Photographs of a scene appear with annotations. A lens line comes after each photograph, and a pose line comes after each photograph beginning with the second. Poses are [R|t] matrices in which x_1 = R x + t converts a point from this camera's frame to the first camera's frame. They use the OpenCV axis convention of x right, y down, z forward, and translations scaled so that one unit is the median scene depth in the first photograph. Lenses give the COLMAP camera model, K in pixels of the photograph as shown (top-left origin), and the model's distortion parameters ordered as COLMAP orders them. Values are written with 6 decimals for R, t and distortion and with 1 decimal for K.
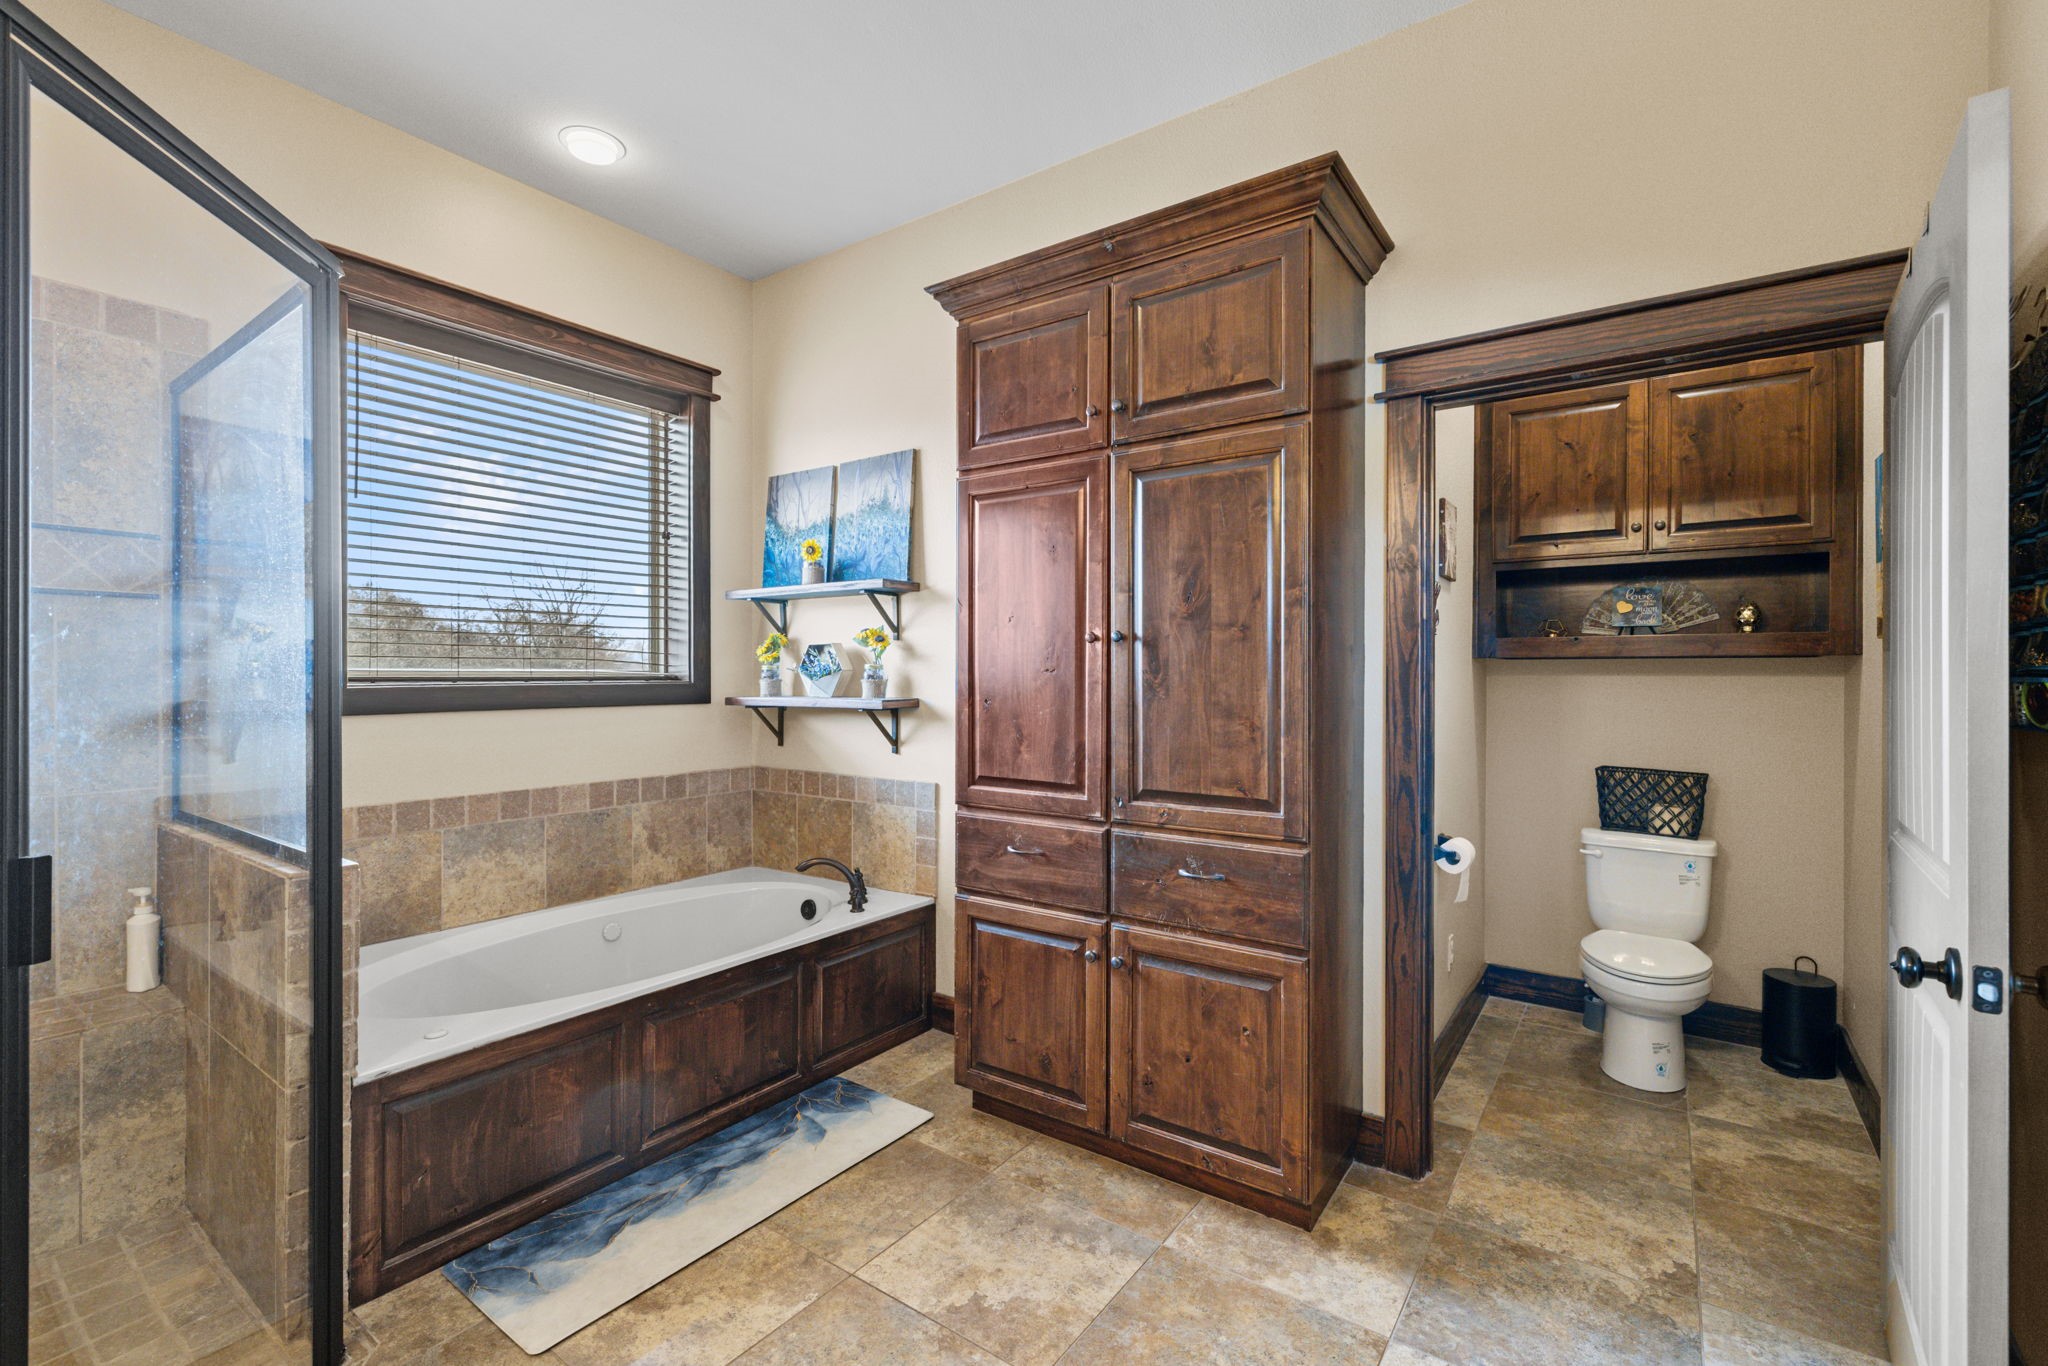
lens RADIAL K [[883.0, 0, 1055.2], [0, 883.0, 676.4], [0, 0, 1]] dist [0.000360, -0.000143]
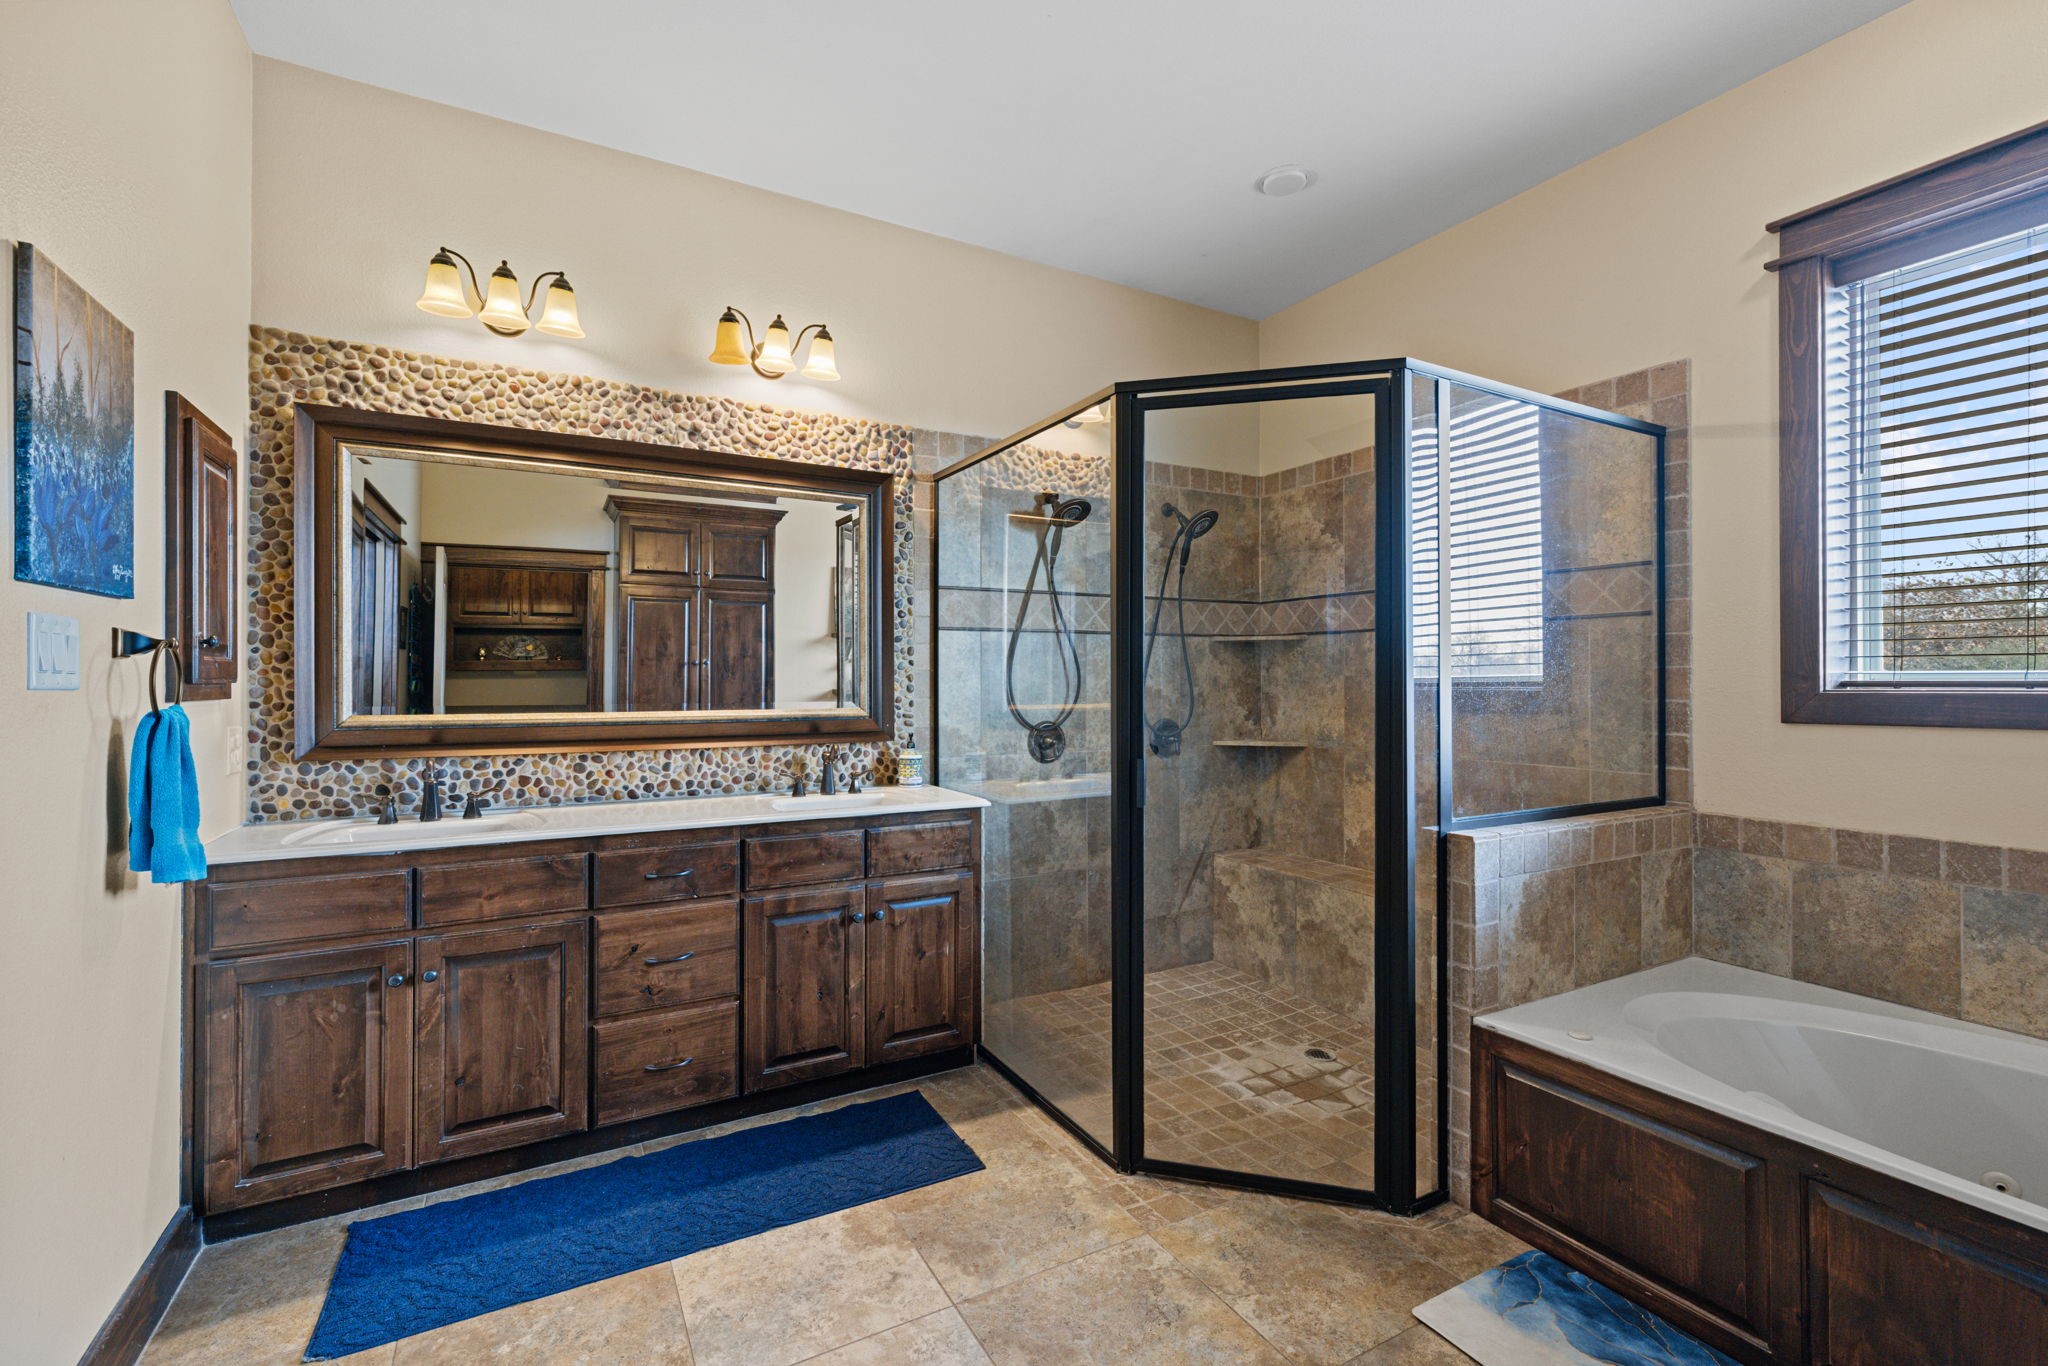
lens RADIAL K [[922.6, 0, 1013.7], [0, 922.6, 676.9], [0, 0, 1]] dist [0.000510, -0.000033]
pose [[-0.467136, -0.005888, -0.884166, 0.357248], [-0.003768, 0.999982, -0.004668, 0.003608], [0.884177, 0.001151, -0.467150, 0.623733]]
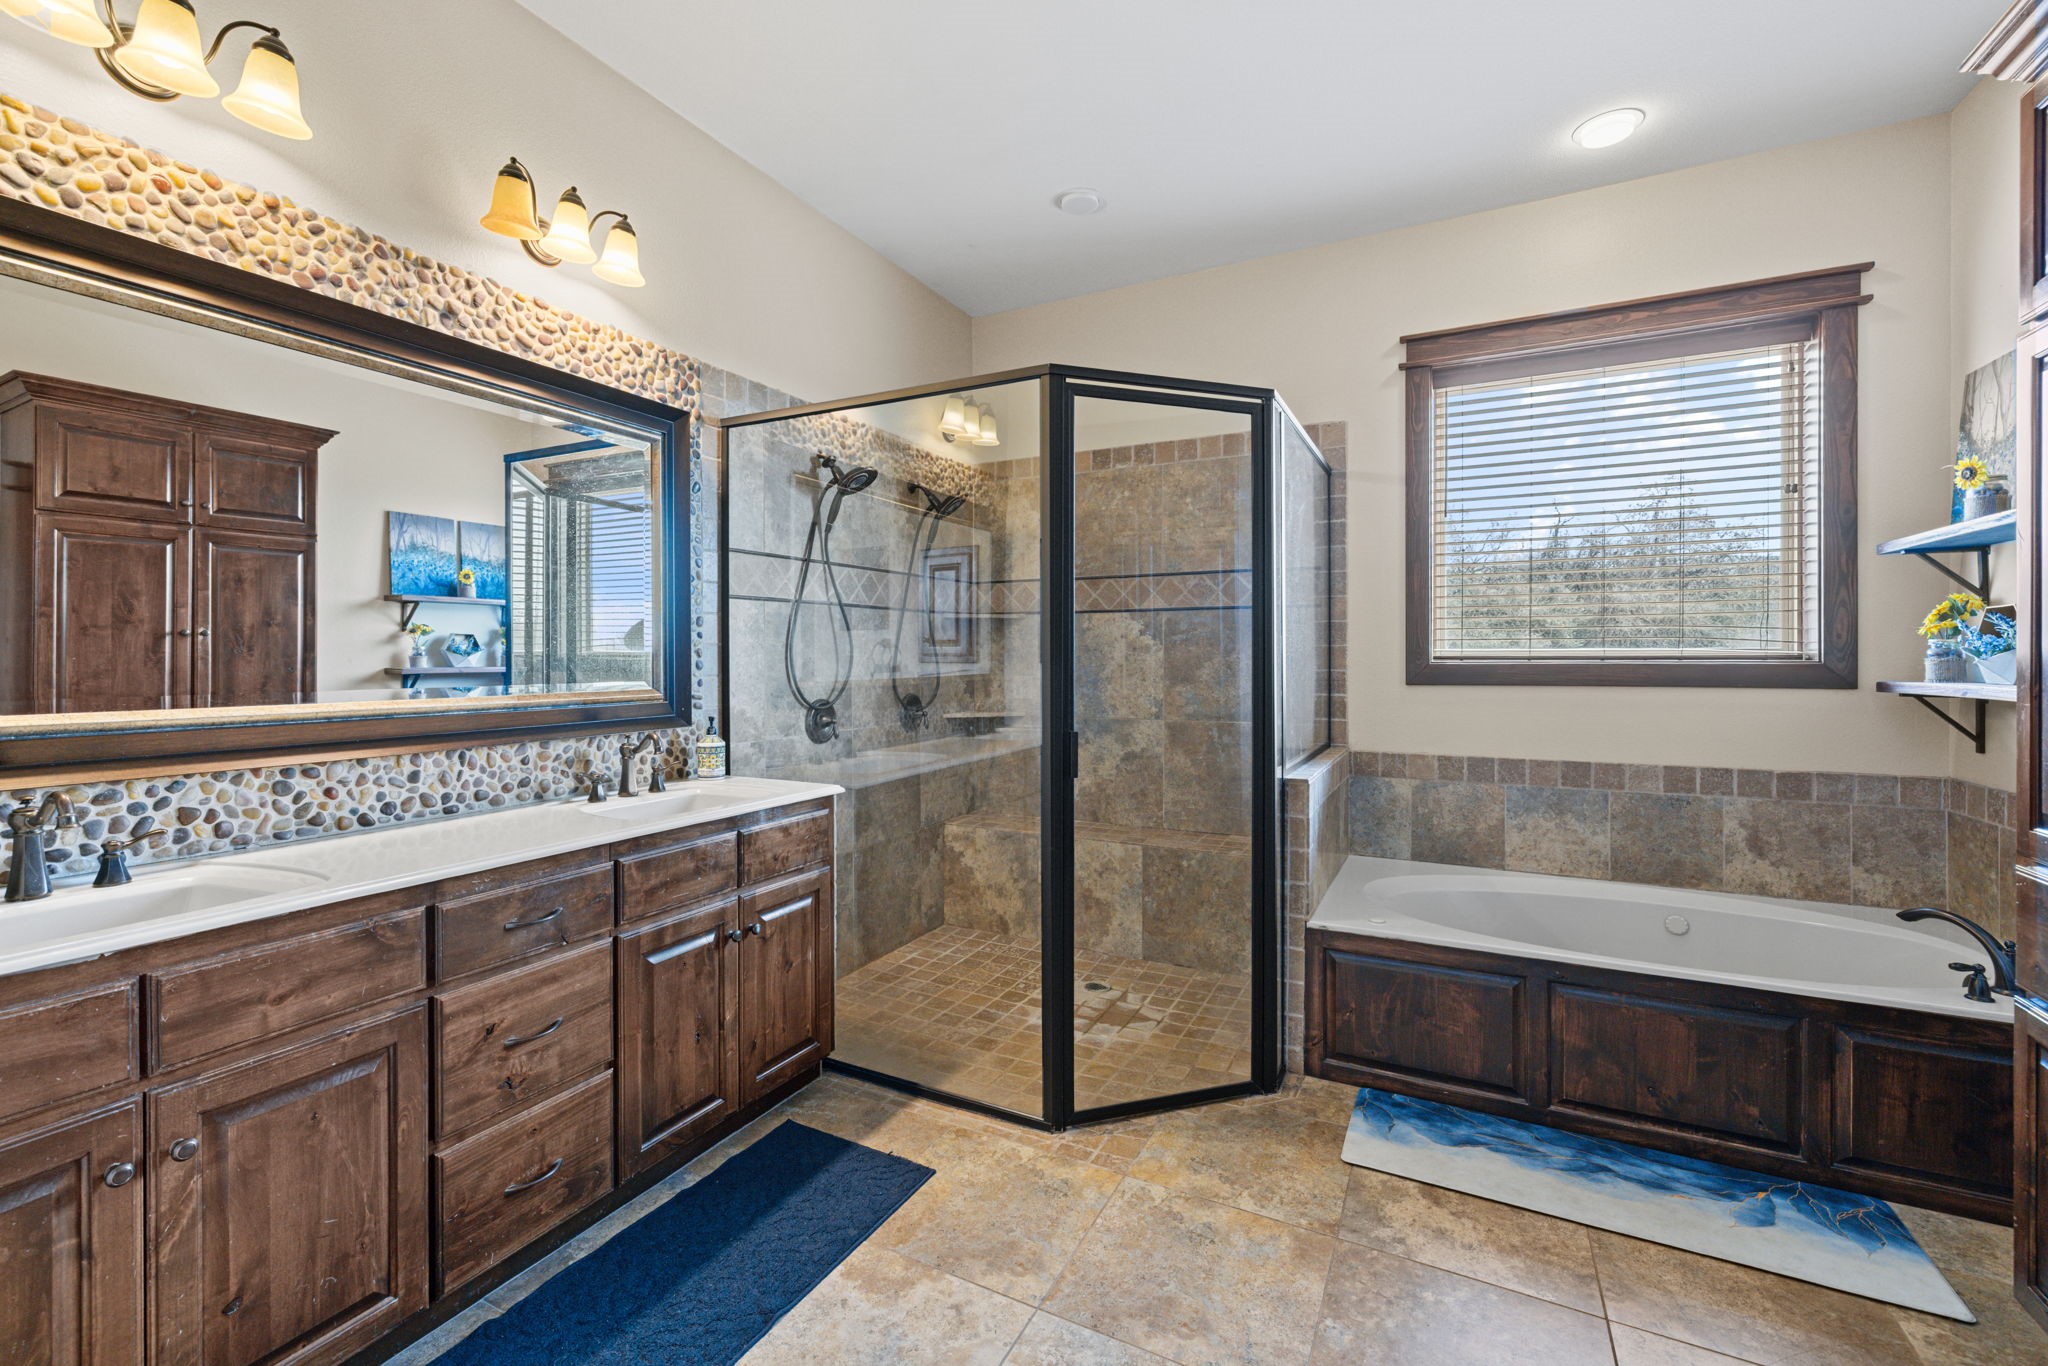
lens RADIAL K [[899.4, 0, 1018.3], [0, 899.4, 662.1], [0, 0, 1]] dist [-0.001053, -0.000556]
pose [[0.123121, 0.003632, -0.992385, 0.396791], [-0.001381, 0.999993, 0.003489, 0.005820], [0.992391, 0.000941, 0.123125, 0.196699]]
